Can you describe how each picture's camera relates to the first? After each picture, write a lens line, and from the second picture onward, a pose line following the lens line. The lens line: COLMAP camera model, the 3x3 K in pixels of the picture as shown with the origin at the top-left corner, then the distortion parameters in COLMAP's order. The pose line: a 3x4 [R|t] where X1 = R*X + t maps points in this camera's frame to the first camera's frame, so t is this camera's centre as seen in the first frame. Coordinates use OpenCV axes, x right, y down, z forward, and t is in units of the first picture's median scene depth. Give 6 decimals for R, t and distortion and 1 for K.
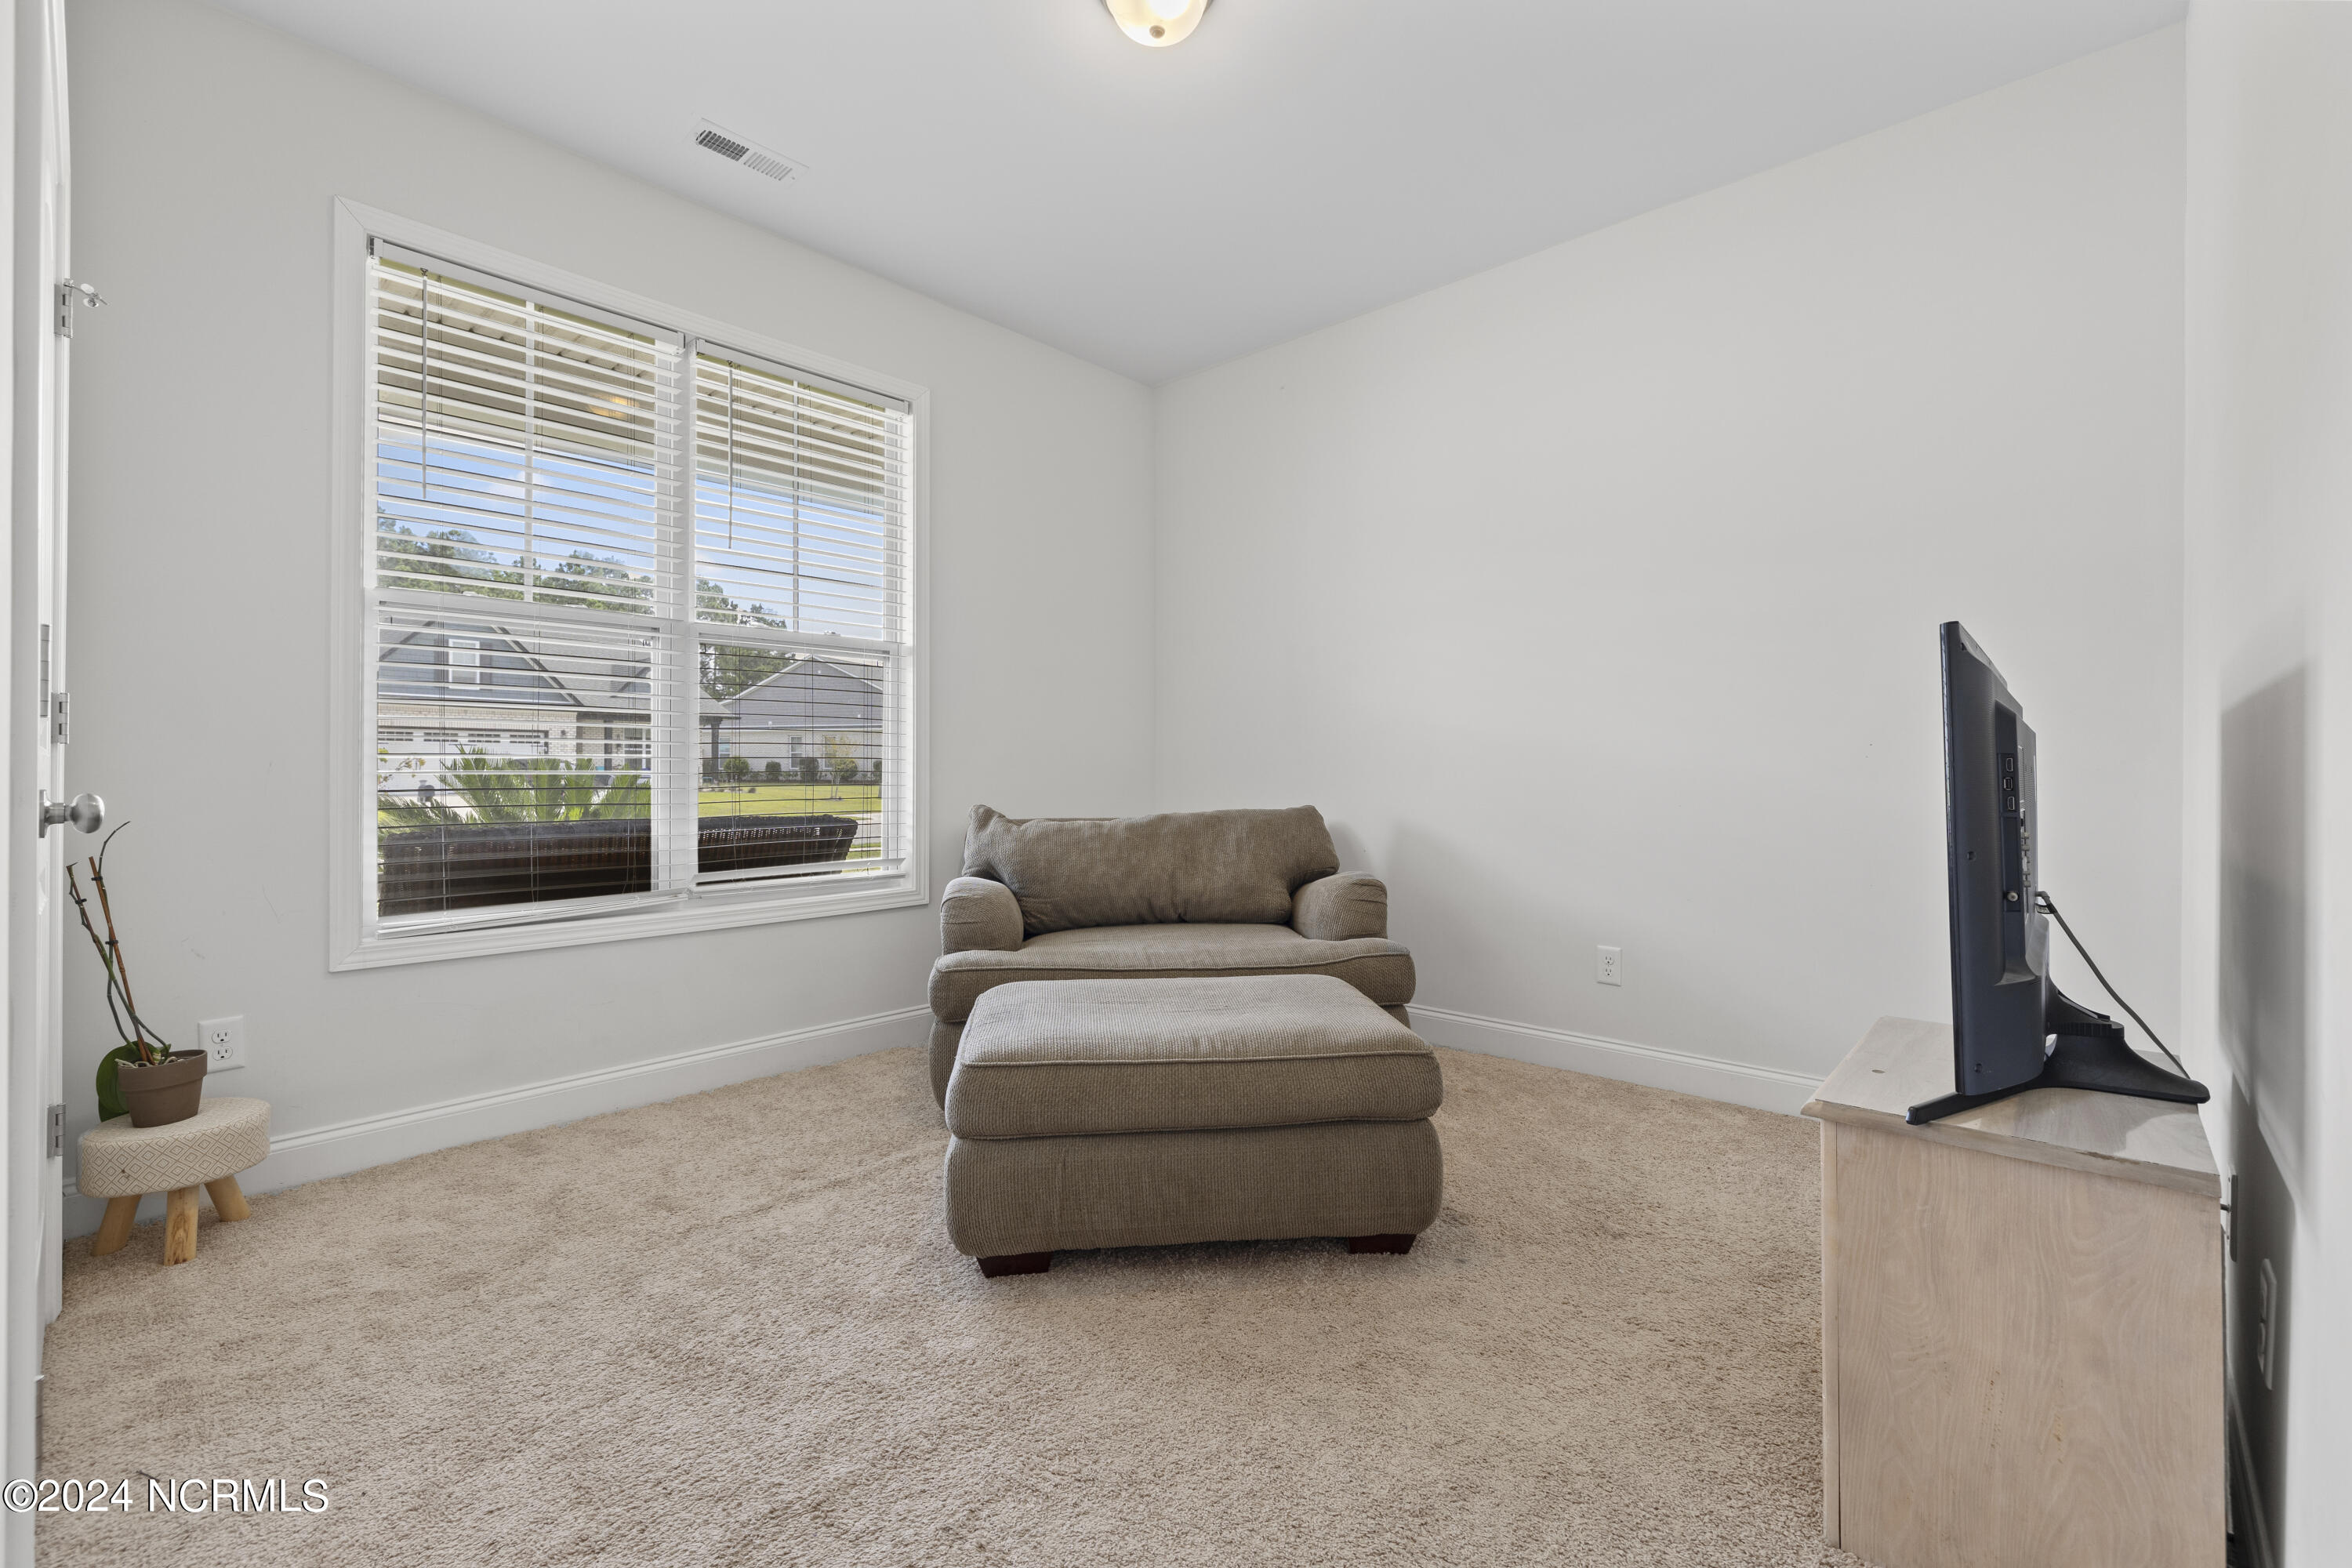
lens RADIAL K [[1001.9, 0, 1183.0], [0, 1001.9, 764.7], [0, 0, 1]] dist [0.003687, 0.000097]
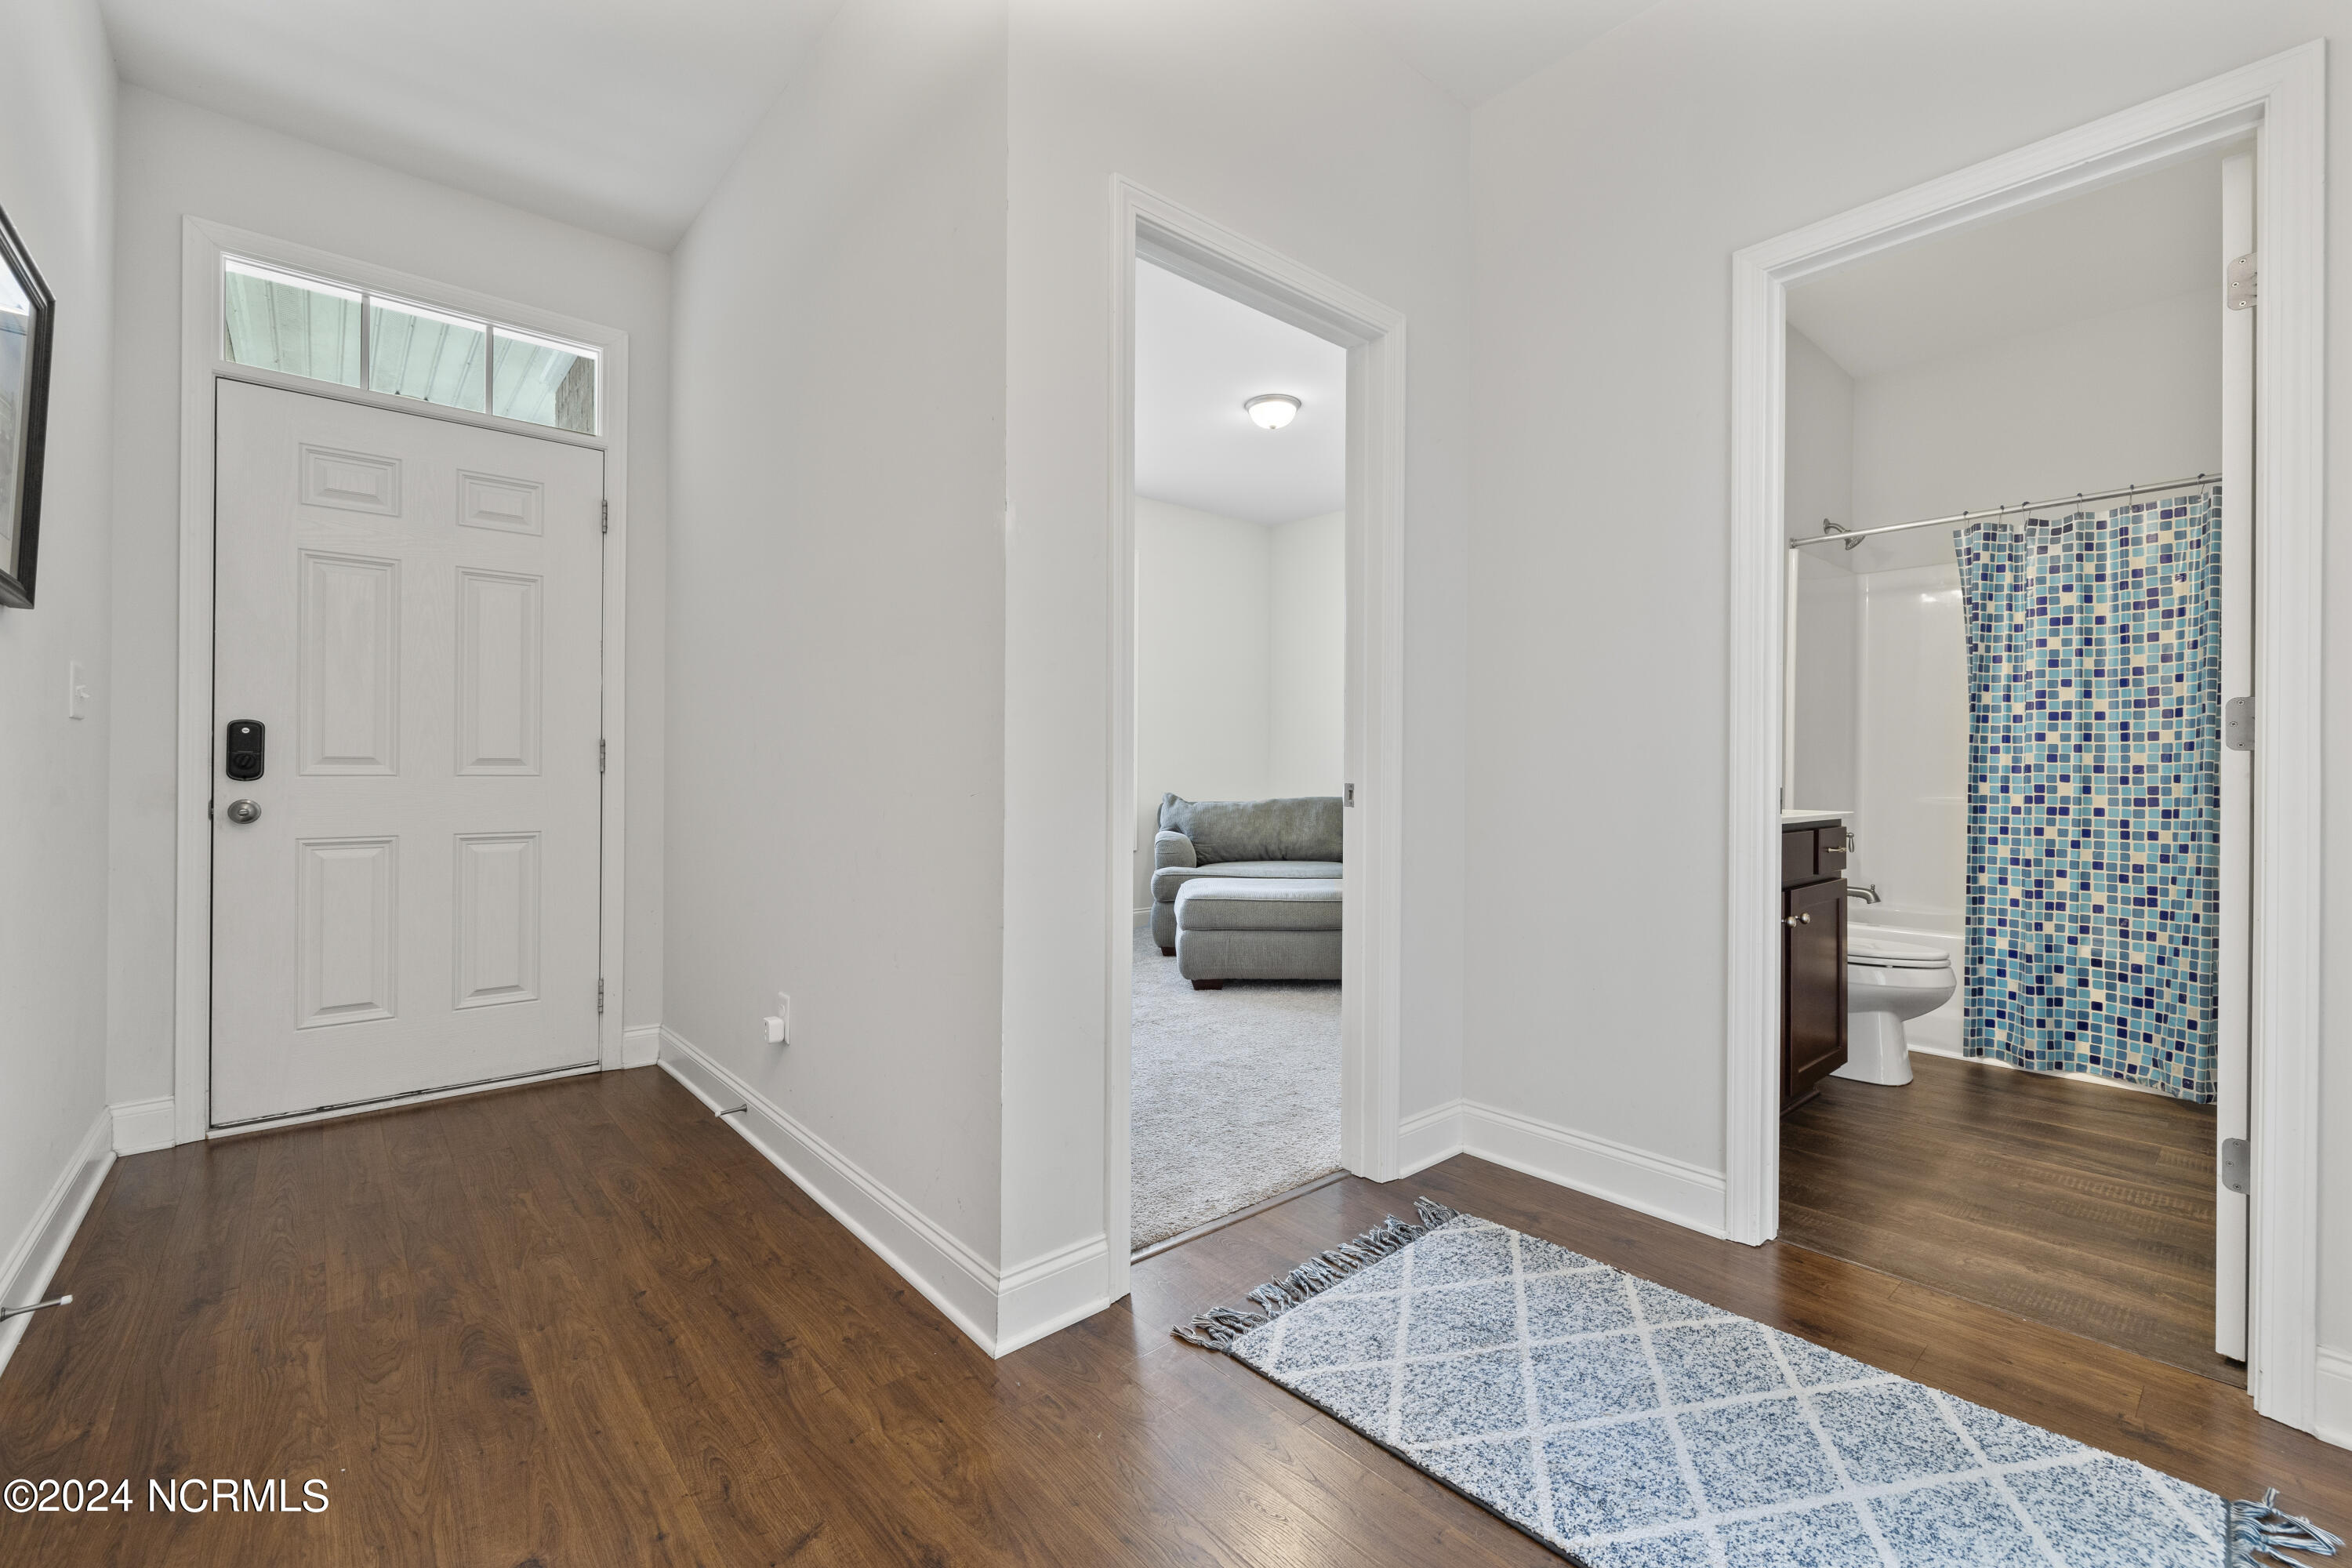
lens RADIAL K [[1001.9, 0, 1181.1], [0, 1001.9, 765.8], [0, 0, 1]] dist [0.003687, 0.000097]
pose [[0.993300, 0.008123, -0.115280, 0.021200], [-0.008436, 0.999962, -0.002228, -0.003283], [0.115258, 0.003186, 0.993331, -0.795686]]
